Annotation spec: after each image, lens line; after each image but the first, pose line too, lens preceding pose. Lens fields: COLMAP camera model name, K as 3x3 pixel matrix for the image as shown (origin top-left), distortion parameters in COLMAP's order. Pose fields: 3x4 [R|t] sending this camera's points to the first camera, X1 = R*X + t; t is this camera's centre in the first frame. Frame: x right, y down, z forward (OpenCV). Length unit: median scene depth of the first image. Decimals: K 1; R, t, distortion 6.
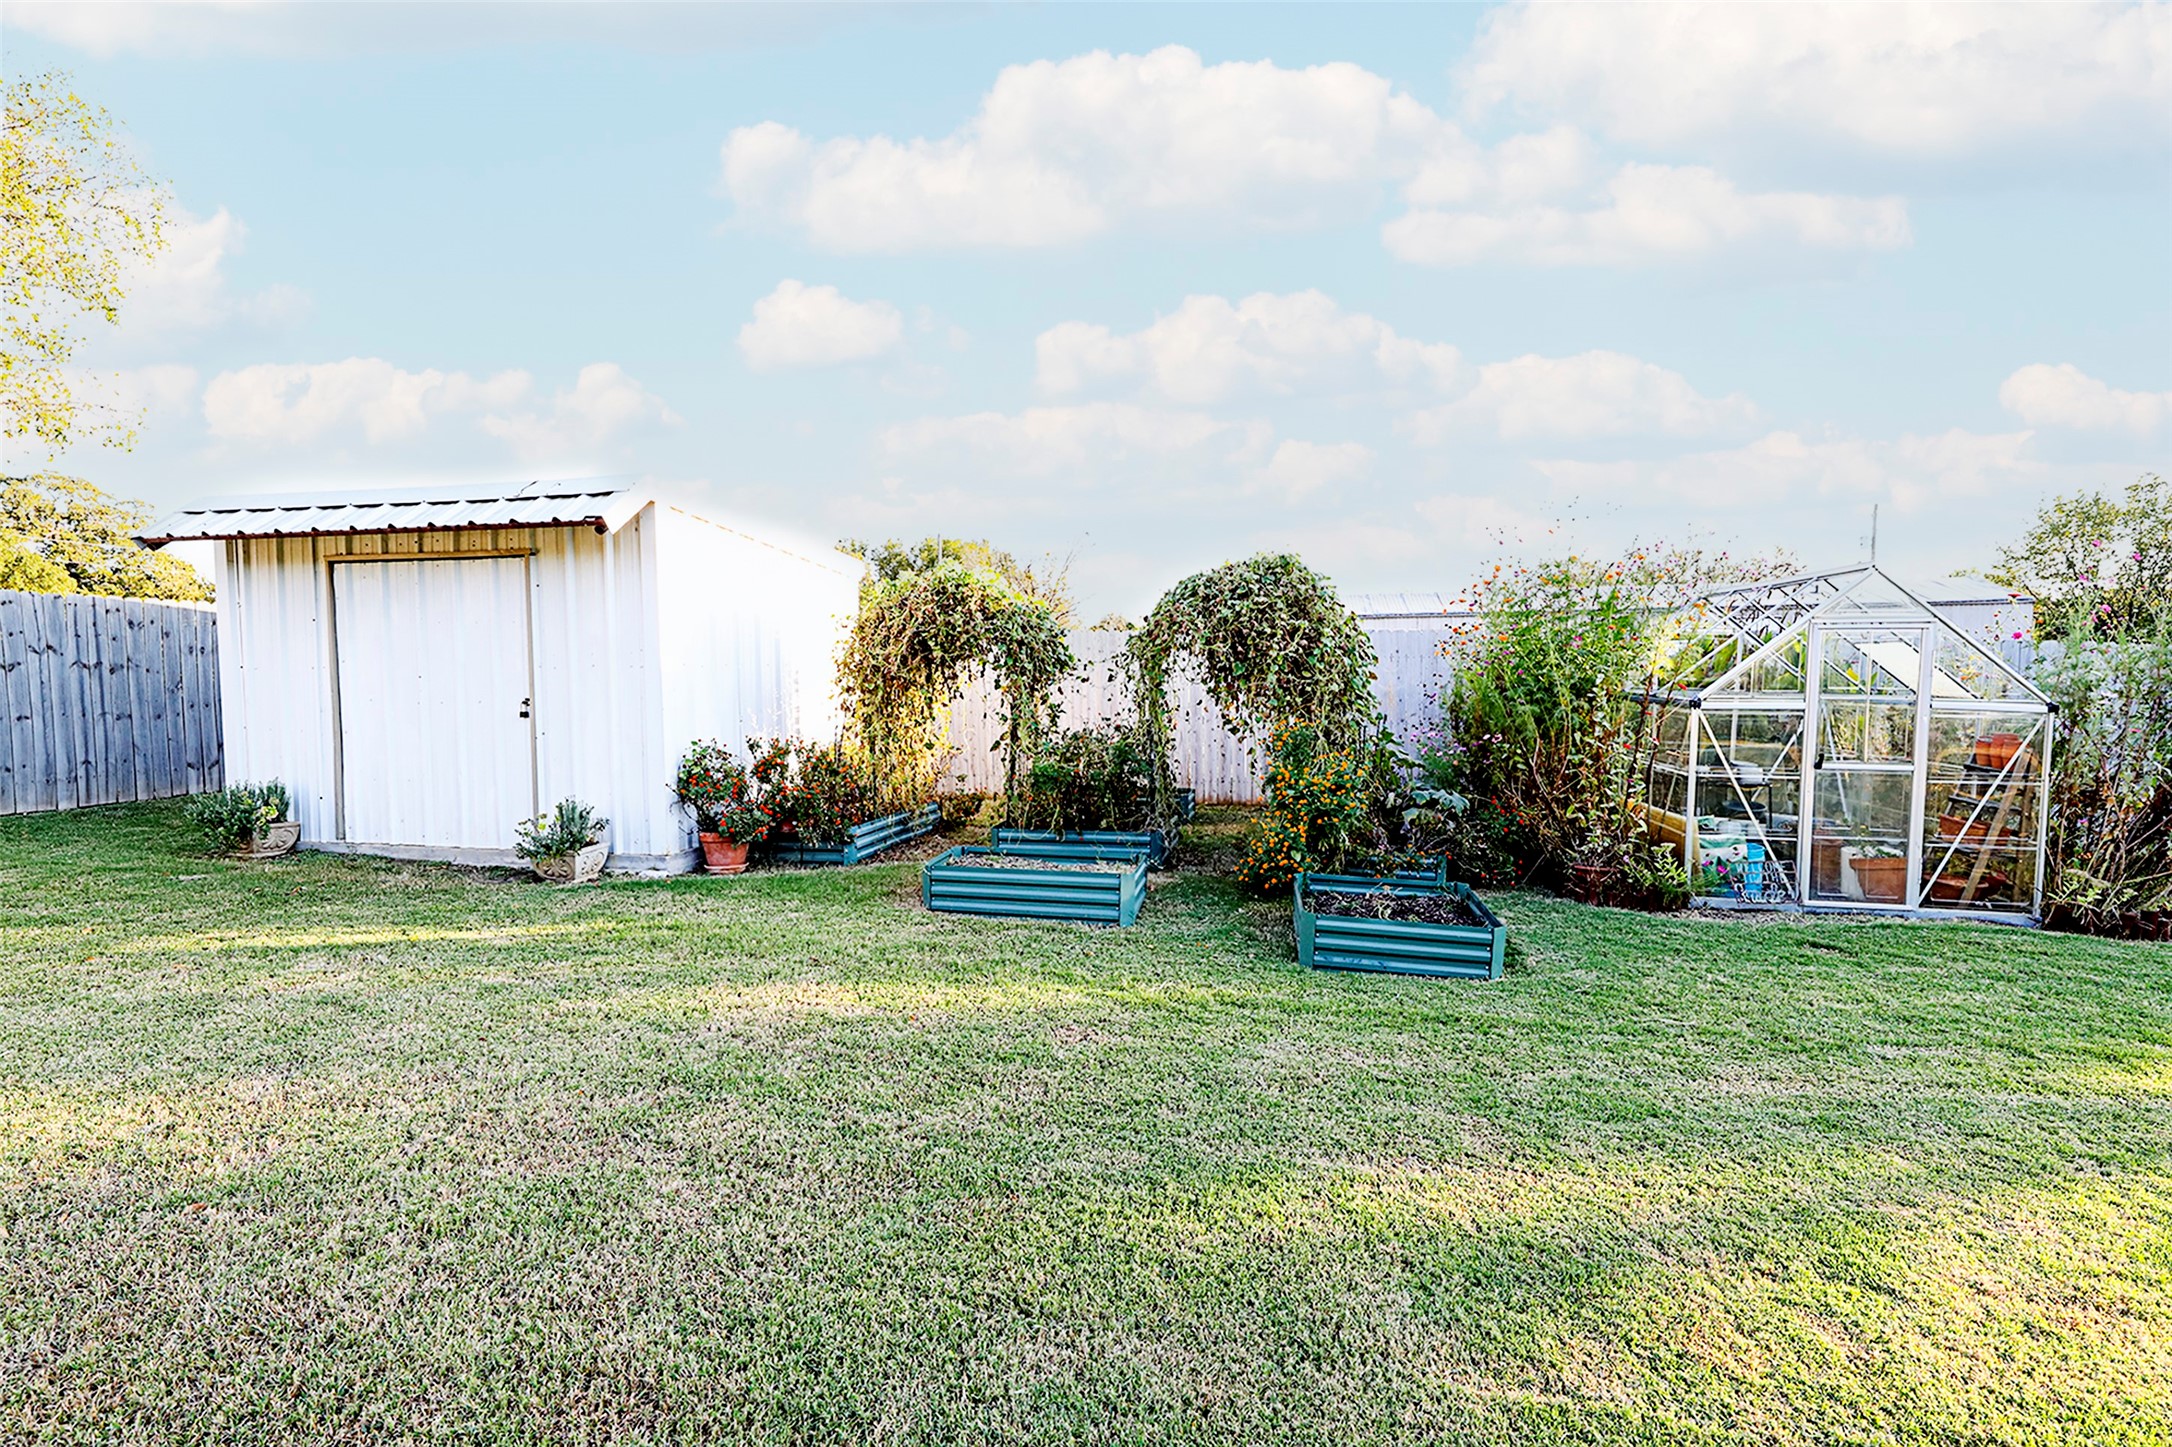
lens RADIAL K [[1042.6, 0, 1086.0], [0, 1042.6, 723.5], [0, 0, 1]] dist [0.003044, 0.000455]
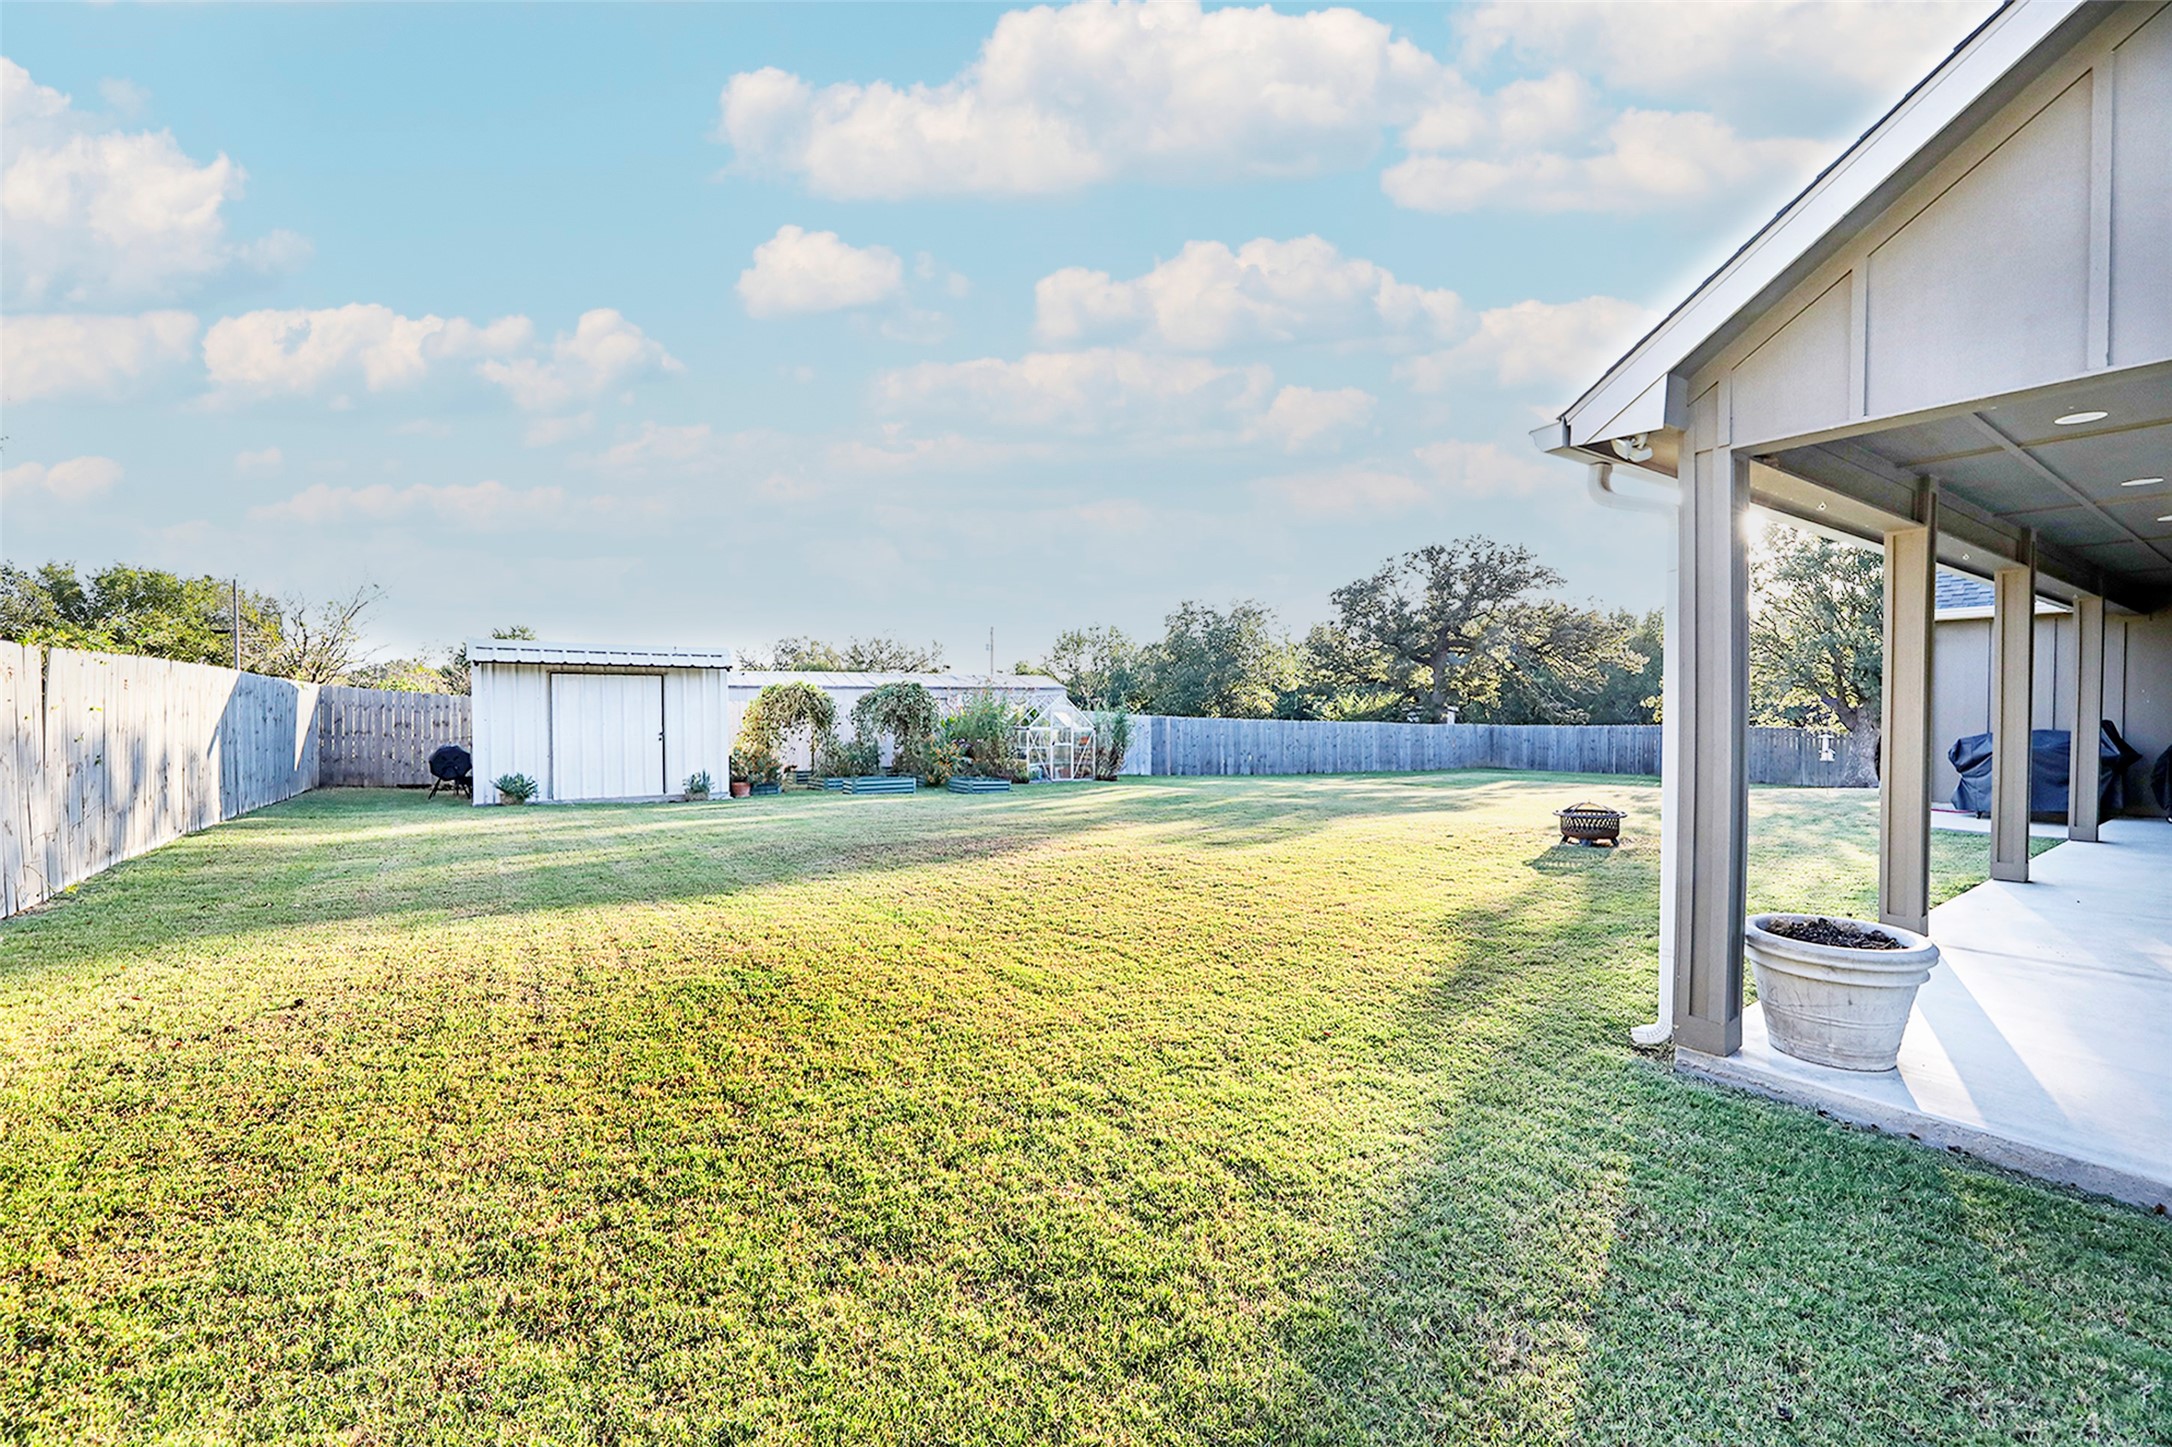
lens RADIAL K [[871.7, 0, 1086.0], [0, 871.7, 723.5], [0, 0, 1]] dist [-0.001238, -0.002908]
pose [[0.709238, -0.008382, 0.704919, -1.250270], [0.038521, 0.998896, -0.026879, 0.046200], [-0.703916, 0.046217, 0.708778, -1.158764]]
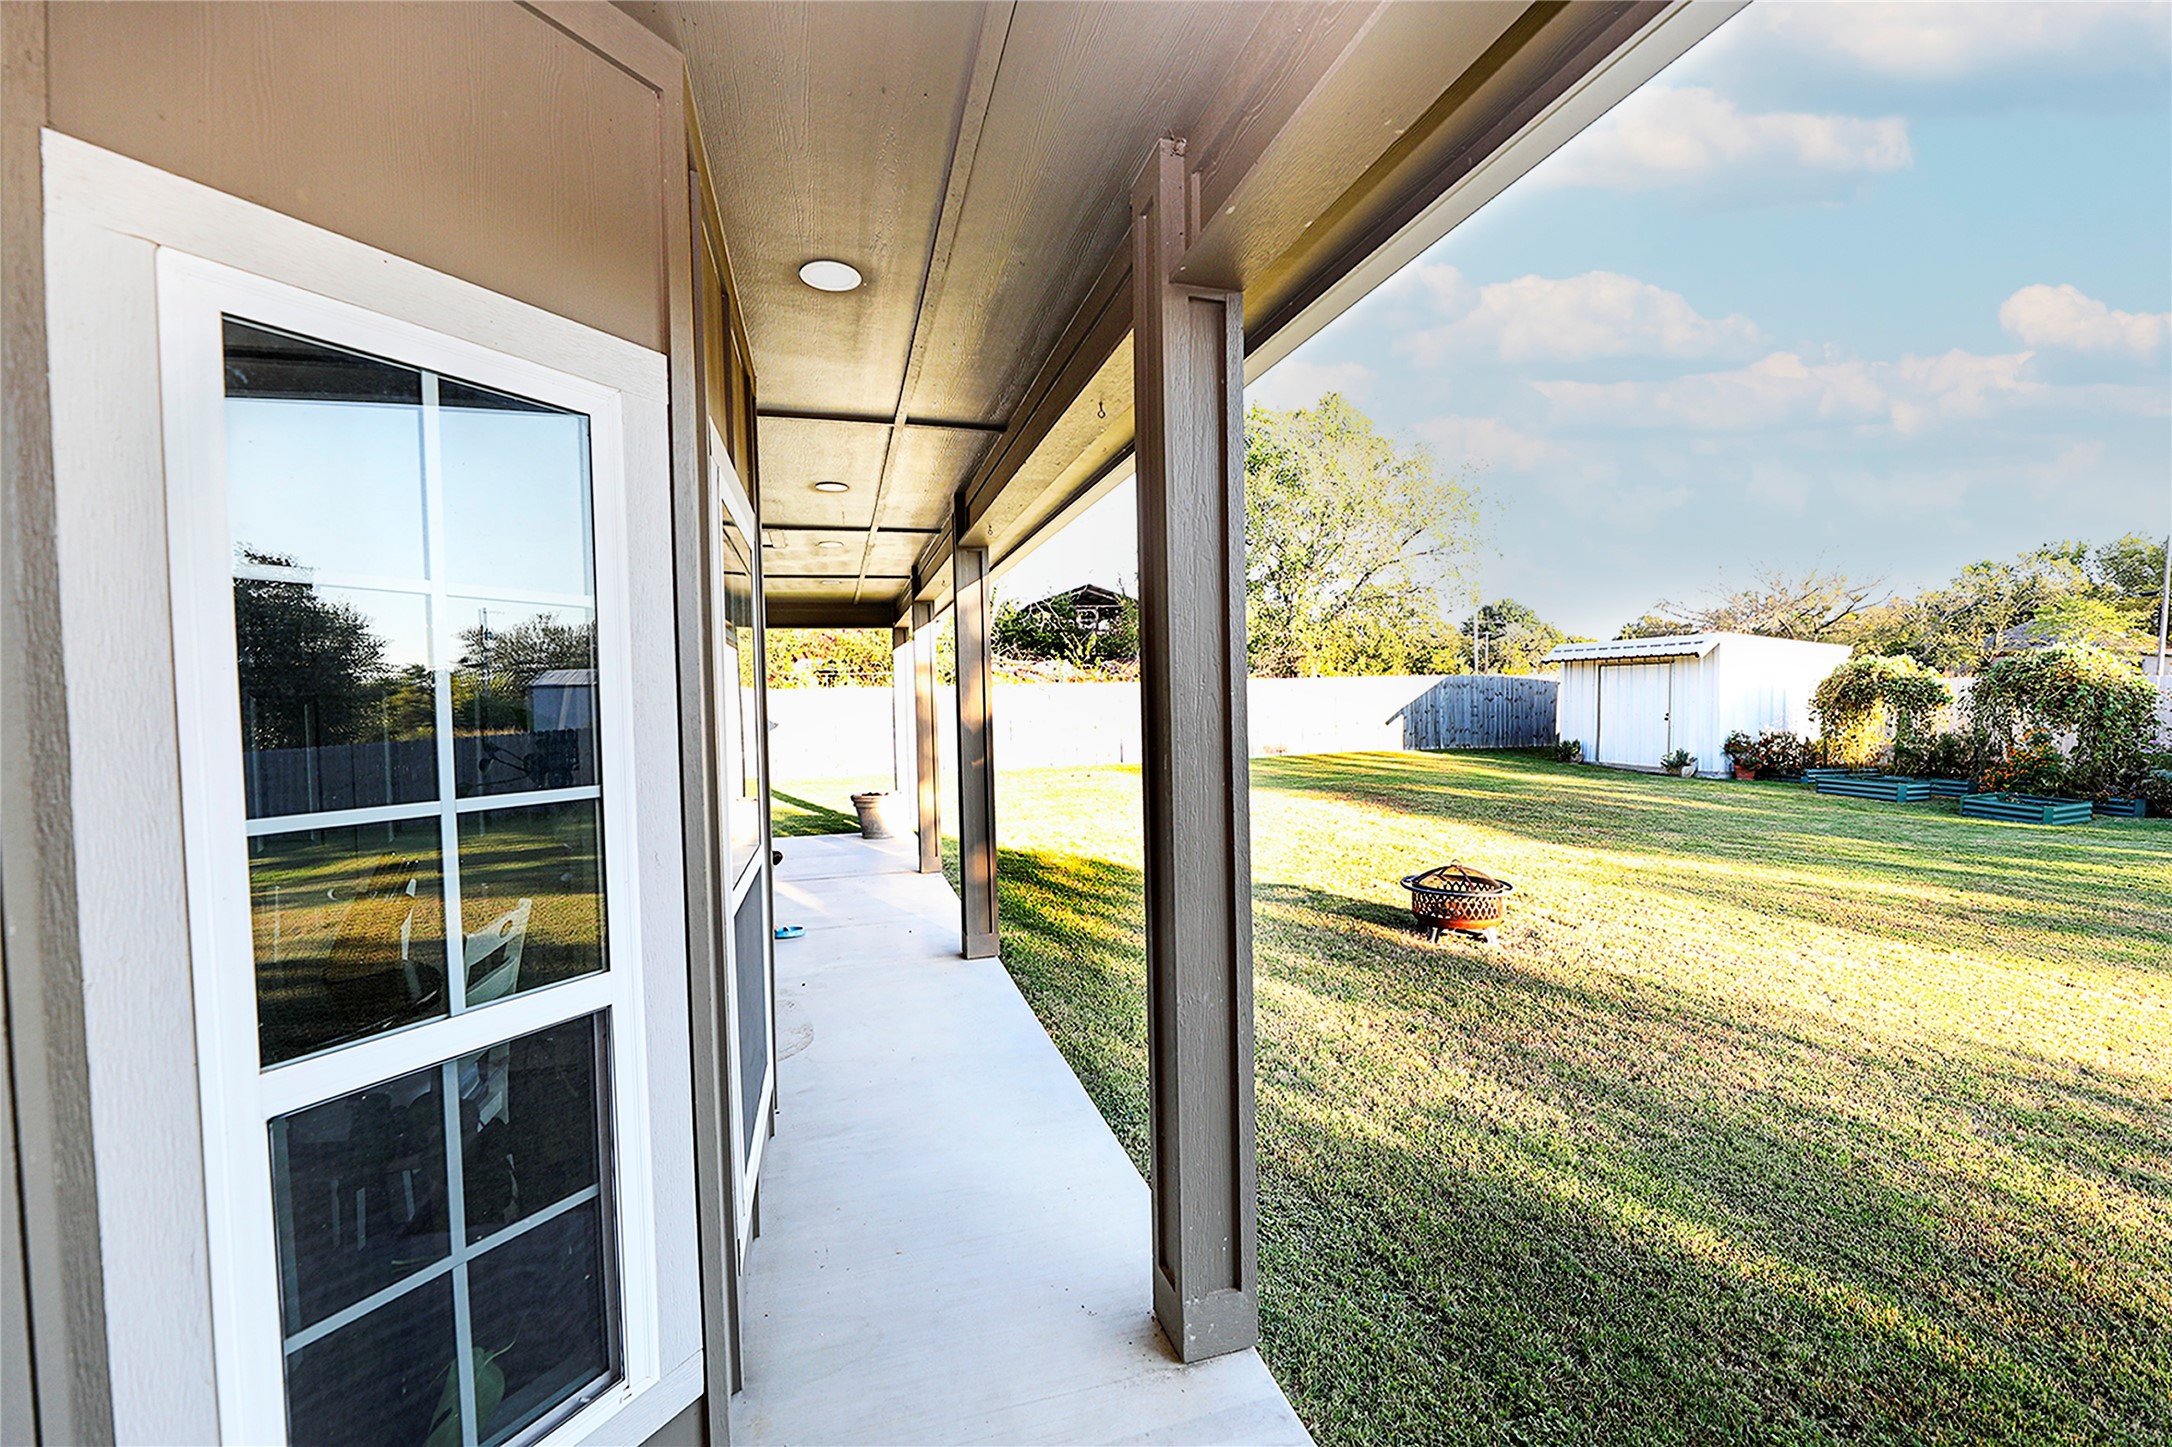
lens RADIAL K [[871.7, 0, 1086.0], [0, 871.7, 723.5], [0, 0, 1]] dist [-0.001238, -0.002908]
pose [[0.467898, 0.022594, -0.883494, 0.797455], [-0.047667, 0.998863, 0.000301, 0.075159], [0.882496, 0.041973, 0.468443, -1.468896]]
